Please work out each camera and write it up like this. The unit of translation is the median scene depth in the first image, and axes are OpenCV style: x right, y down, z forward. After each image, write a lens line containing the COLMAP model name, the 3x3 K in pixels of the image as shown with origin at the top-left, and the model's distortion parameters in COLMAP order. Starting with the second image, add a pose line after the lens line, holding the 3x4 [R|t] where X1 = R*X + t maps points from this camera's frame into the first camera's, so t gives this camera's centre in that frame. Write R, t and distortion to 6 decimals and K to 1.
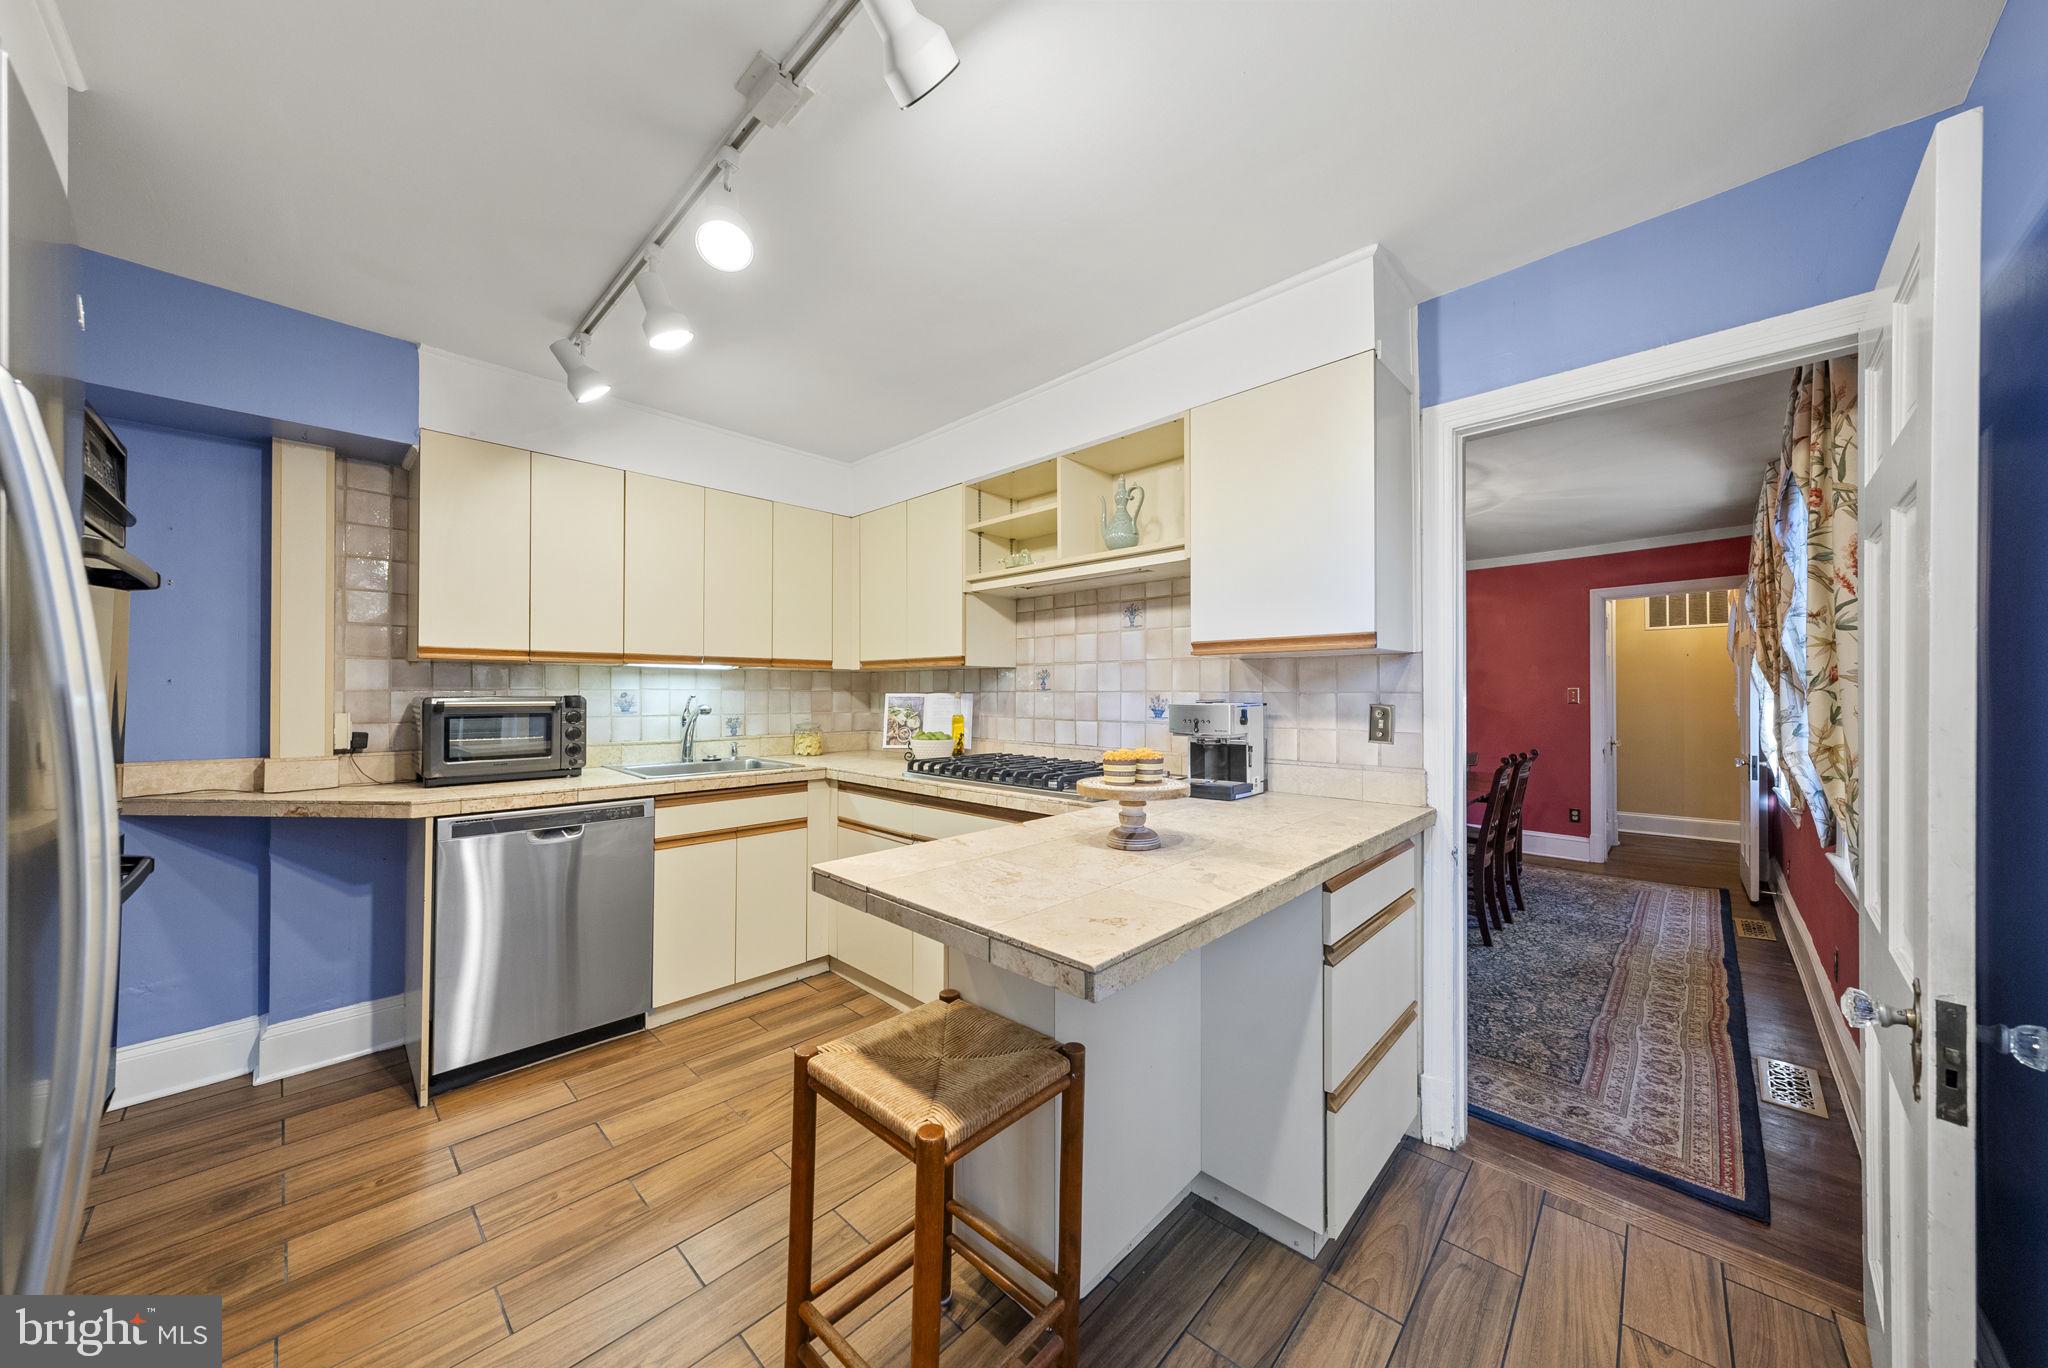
lens RADIAL K [[667.6, 0, 994.8], [0, 667.6, 685.3], [0, 0, 1]] dist [0.000453, -0.012993]
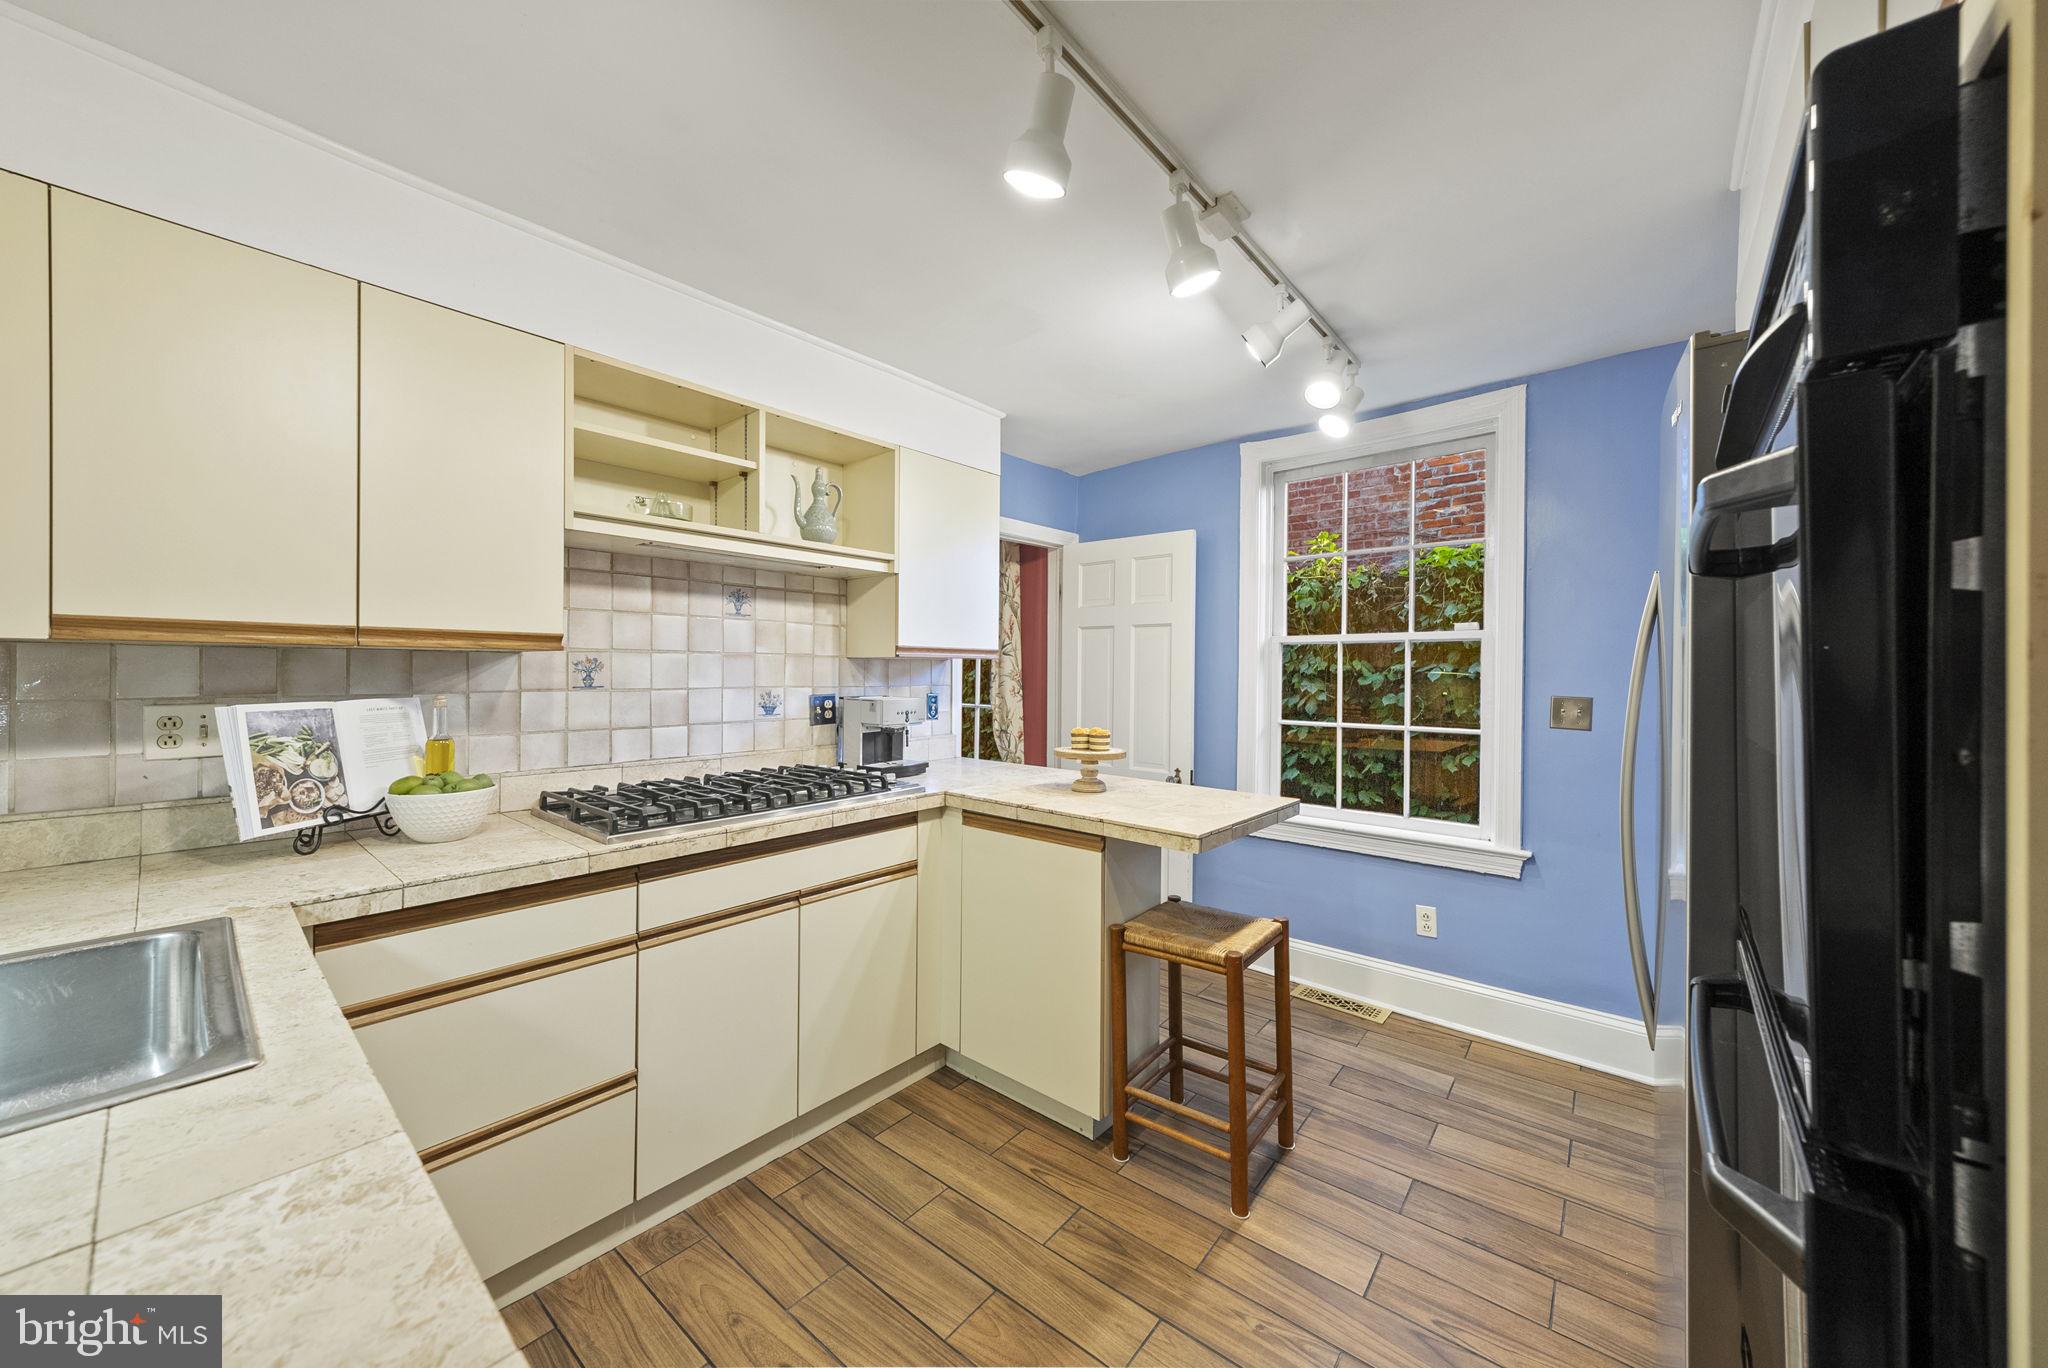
lens RADIAL K [[762.3, 0, 1024.0], [0, 762.3, 684.0], [0, 0, 1]] dist [-0.000846, -0.003208]
pose [[-0.102379, -0.016770, 0.994604, -0.836196], [-0.011168, 0.999814, 0.015708, -0.015786], [-0.994683, -0.009499, -0.102547, 0.719422]]
